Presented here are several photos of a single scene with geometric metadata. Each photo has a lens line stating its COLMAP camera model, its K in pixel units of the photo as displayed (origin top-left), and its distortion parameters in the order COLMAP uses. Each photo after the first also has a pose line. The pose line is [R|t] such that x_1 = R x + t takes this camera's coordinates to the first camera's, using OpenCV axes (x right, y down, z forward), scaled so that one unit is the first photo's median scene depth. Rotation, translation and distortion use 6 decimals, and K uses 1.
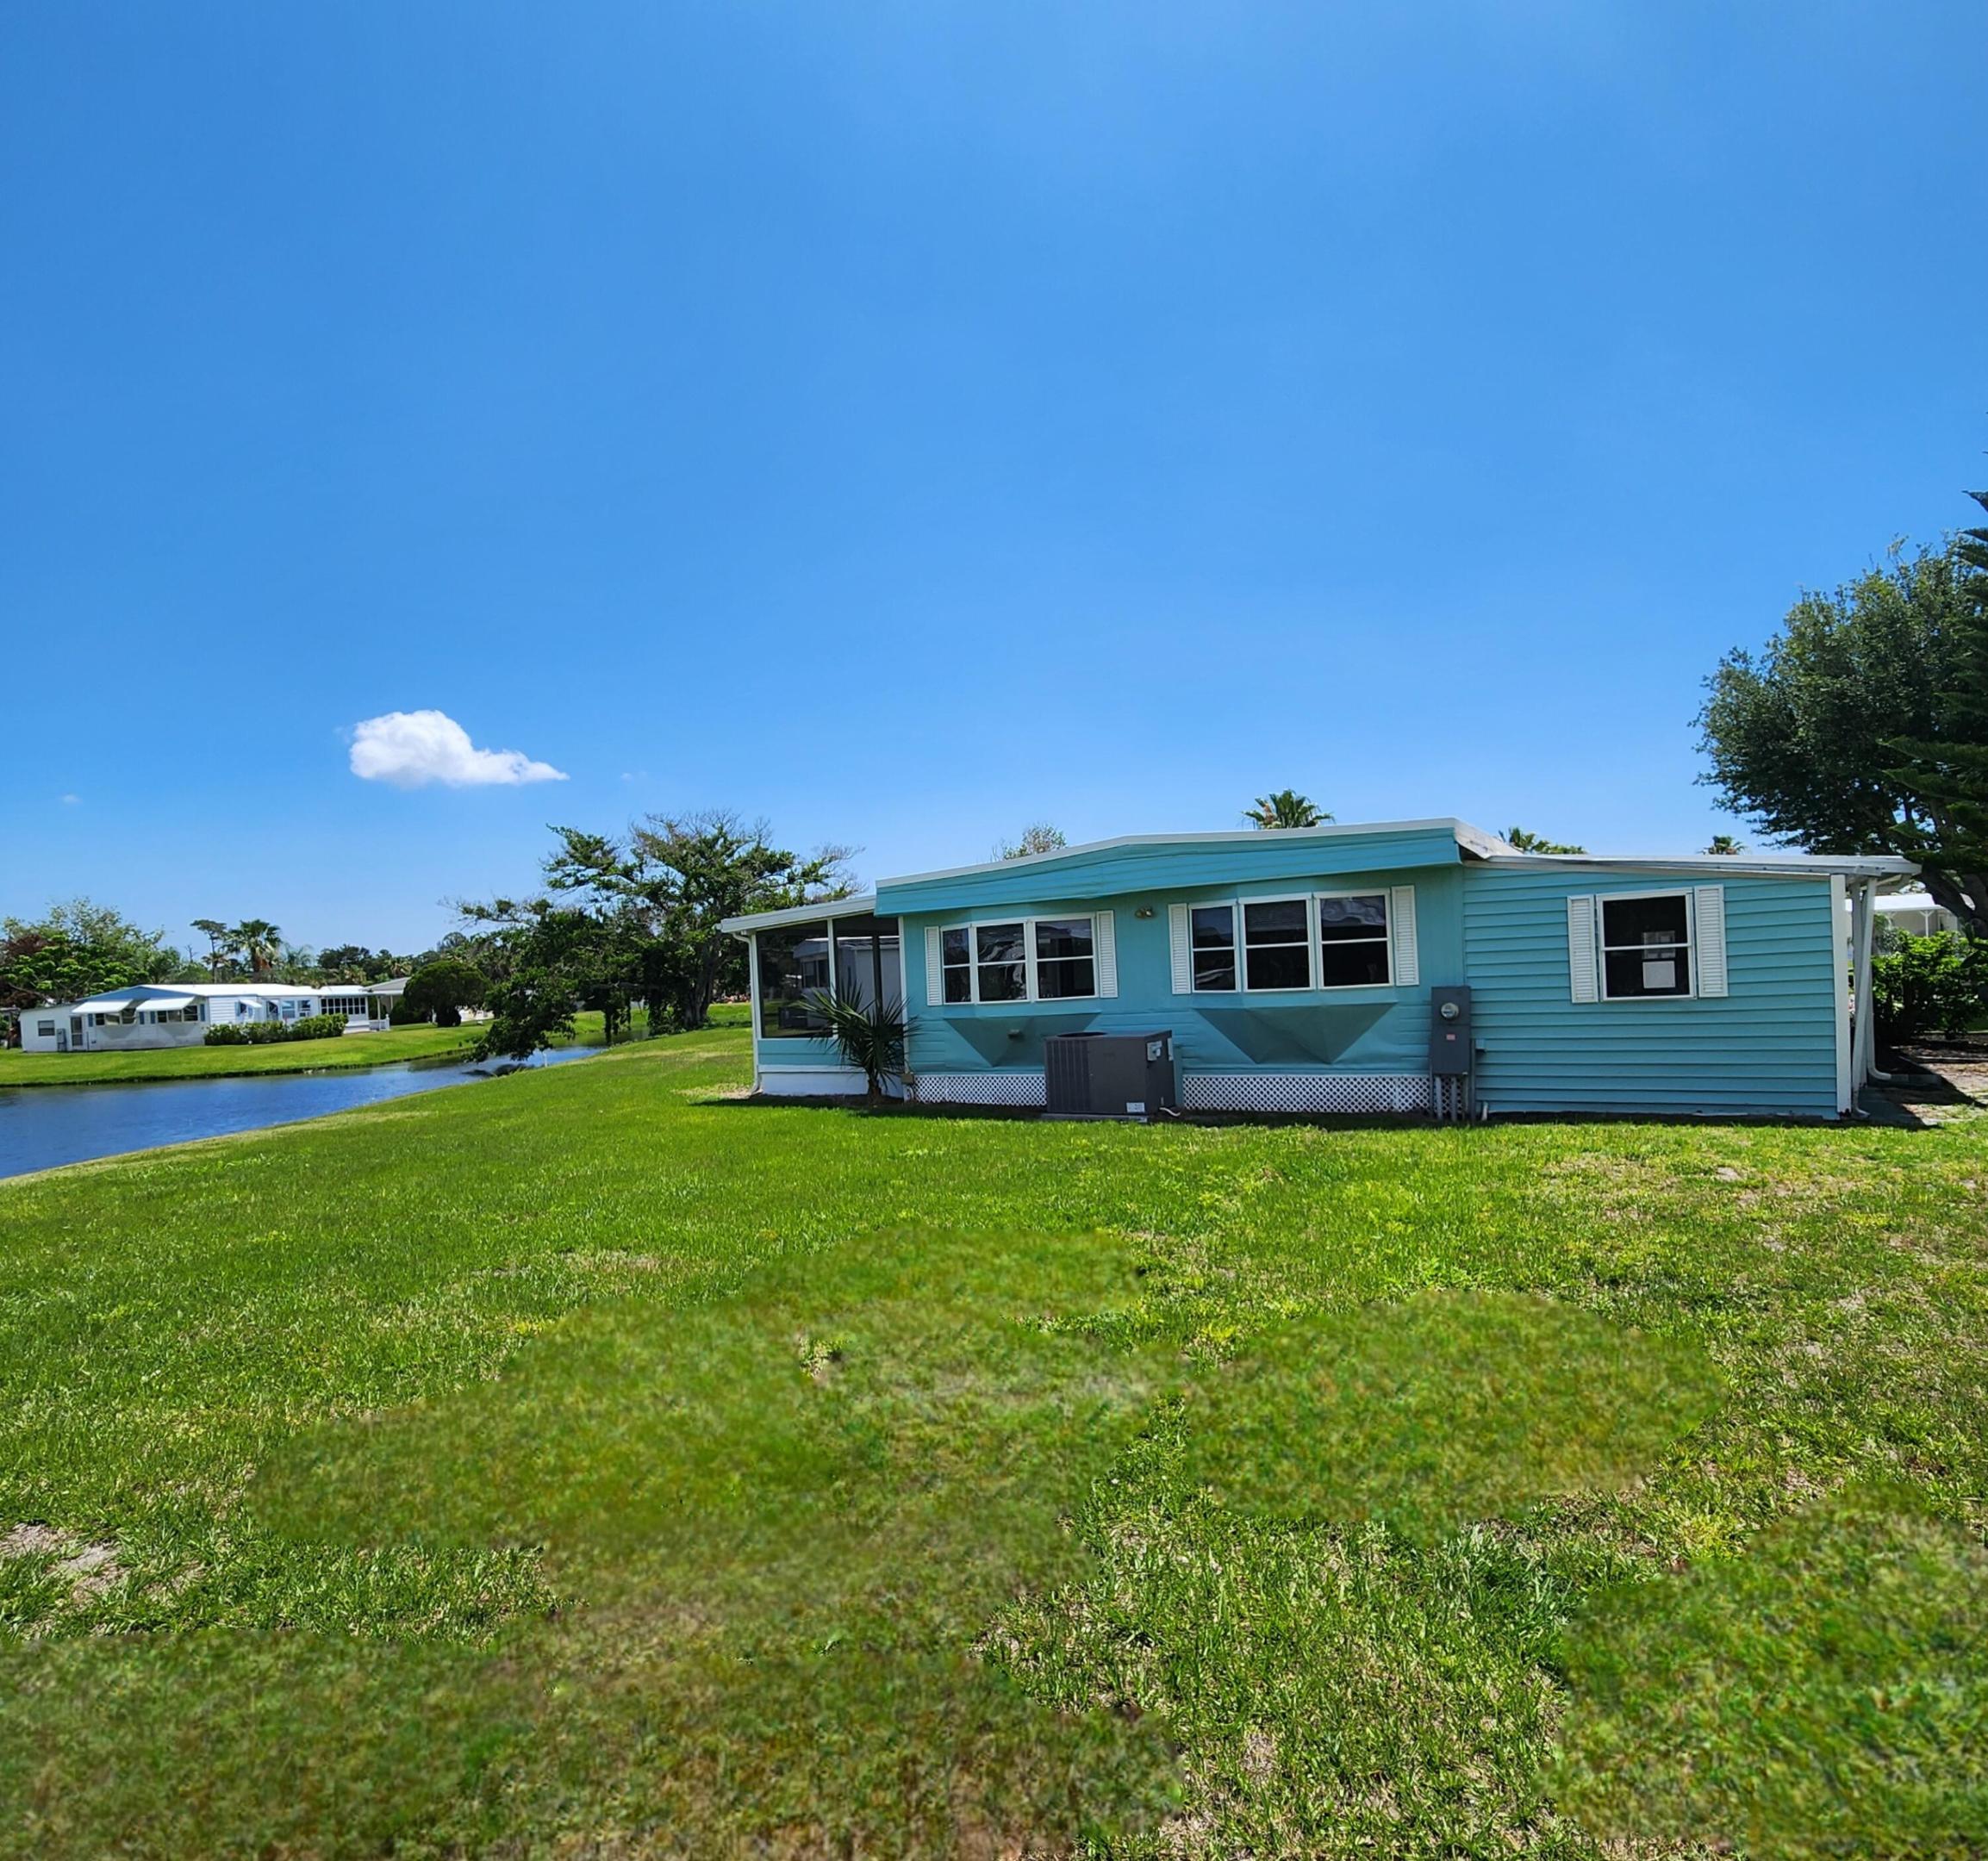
lens RADIAL K [[1151.9, 0, 998.8], [0, 1151.9, 977.0], [0, 0, 1]] dist [0.005701, 0.000554]
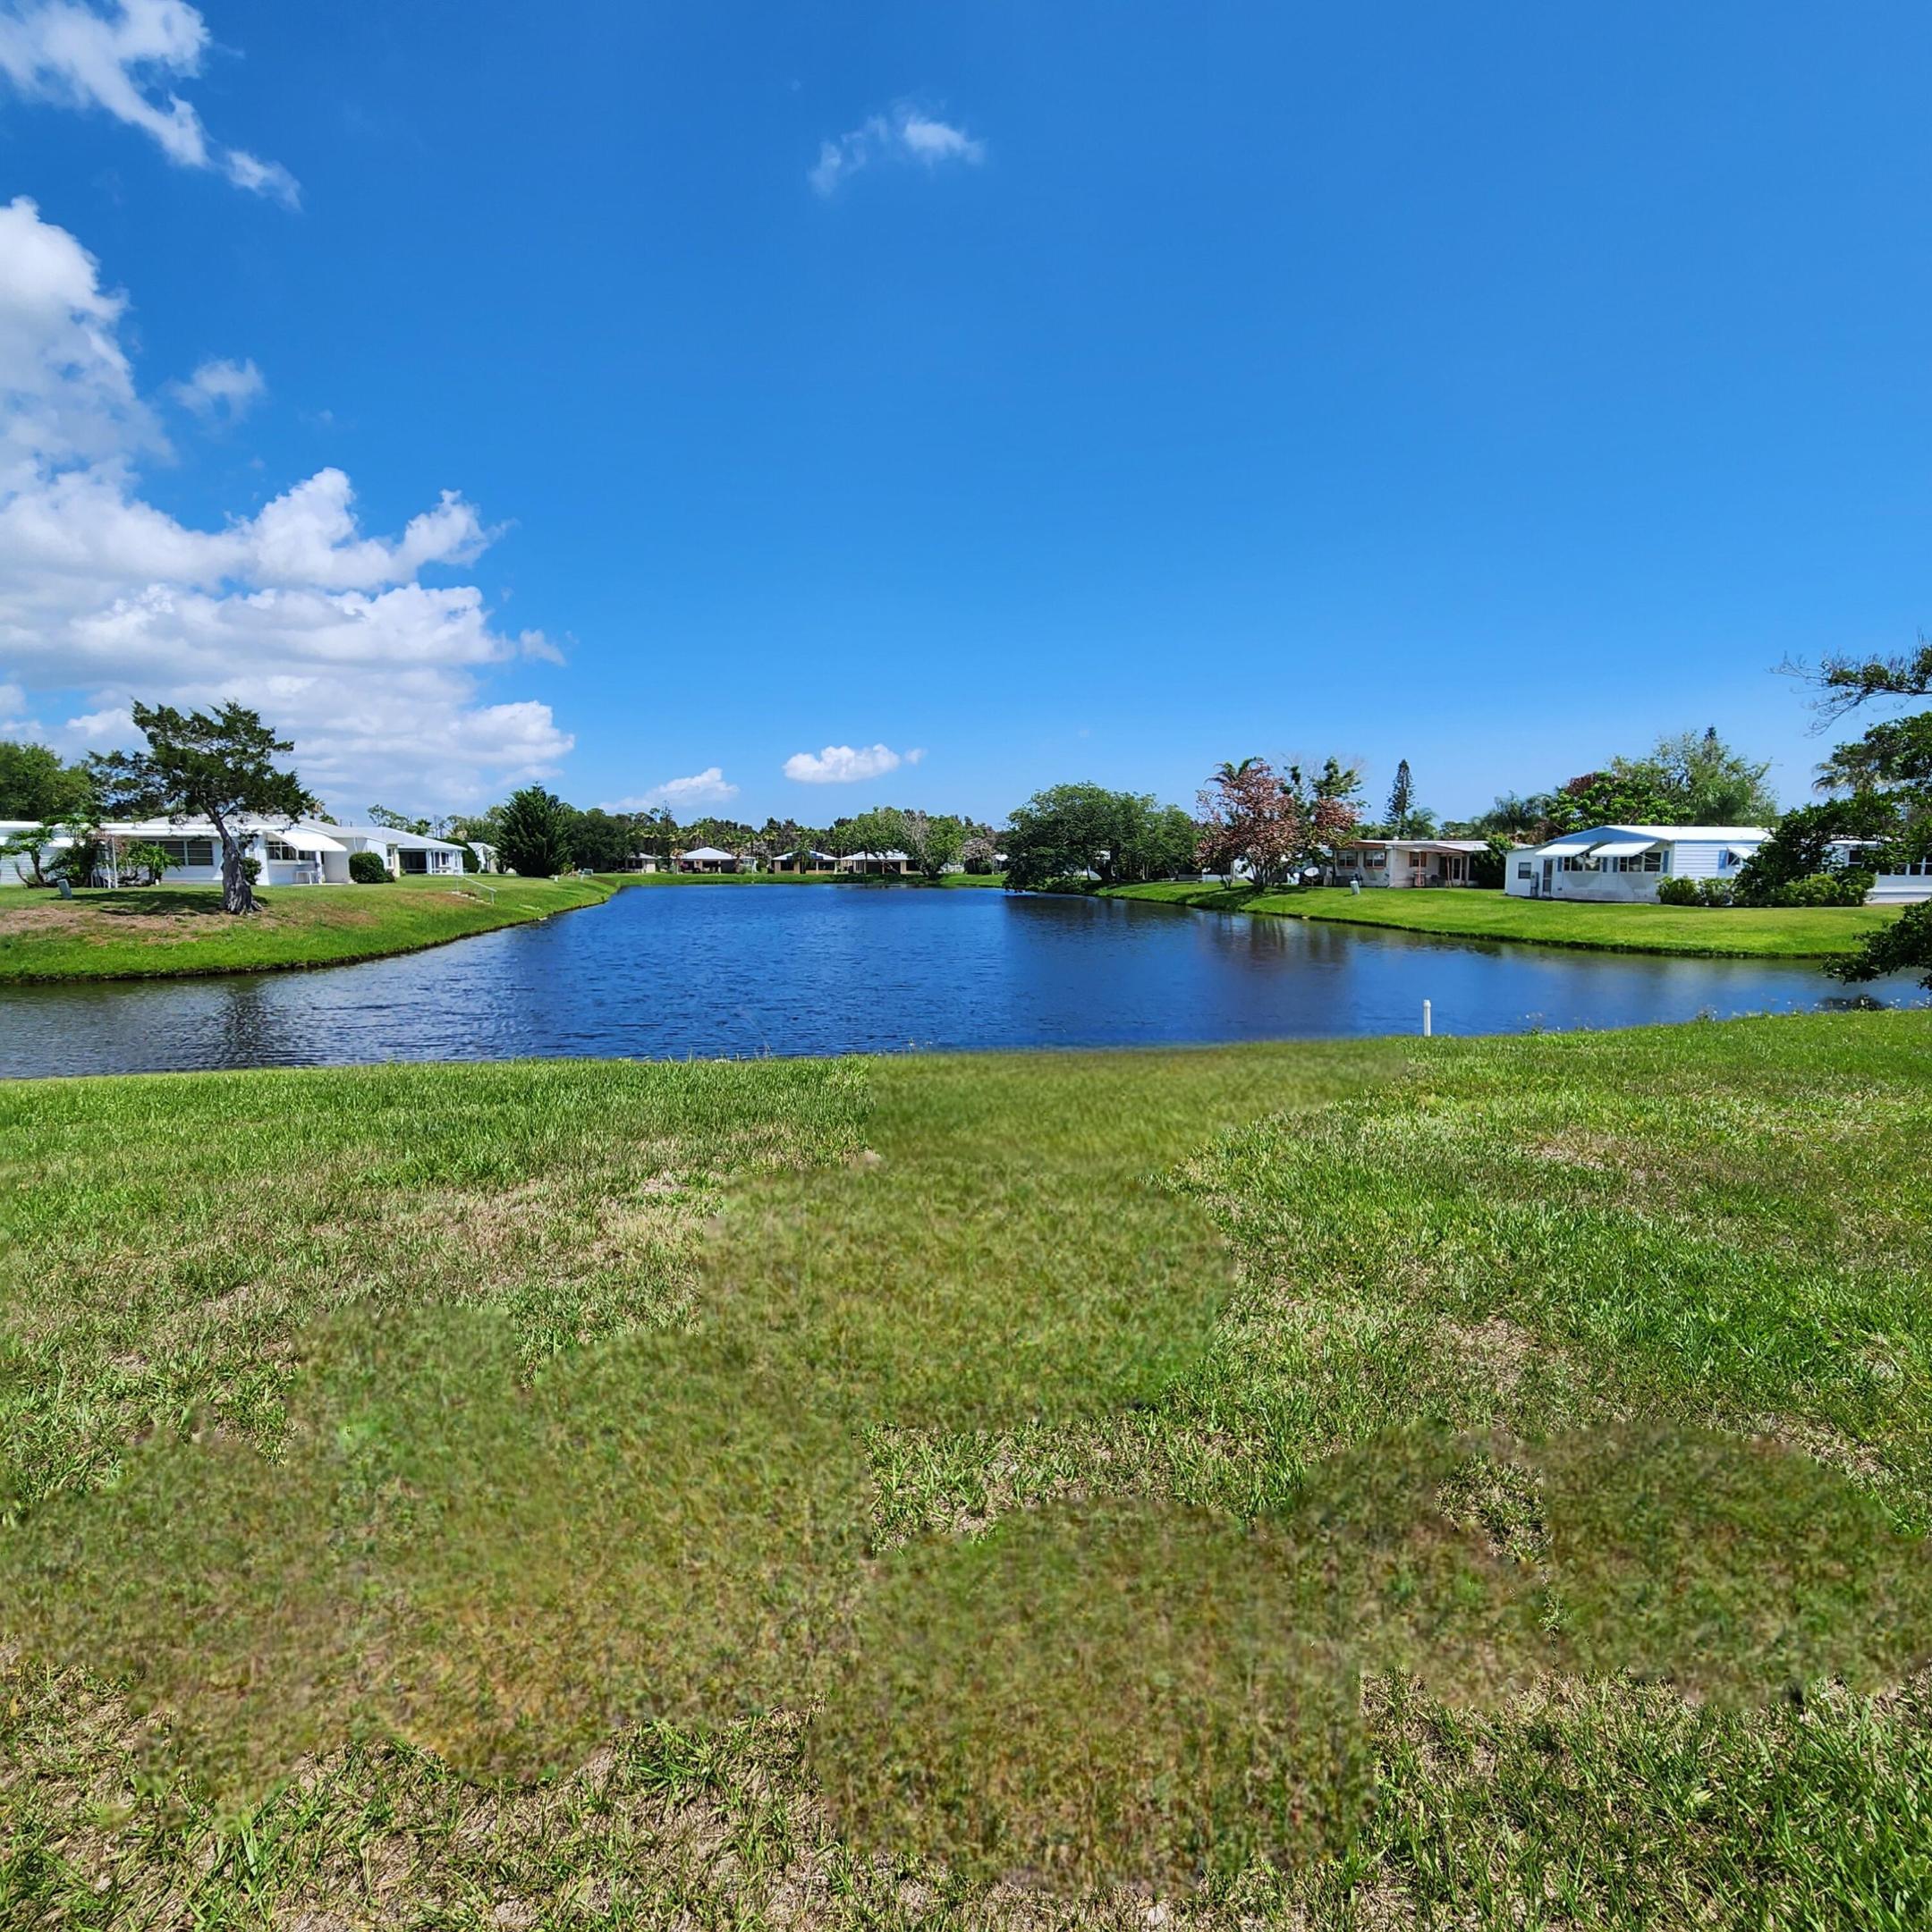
lens RADIAL K [[1063.7, 0, 956.1], [0, 1063.7, 960.5], [0, 0, 1]] dist [0.008537, -0.004429]
pose [[0.146297, 0.135525, -0.979913, -0.043861], [-0.009375, 0.990717, 0.135619, 0.004073], [0.989196, -0.010654, 0.146209, 0.497393]]
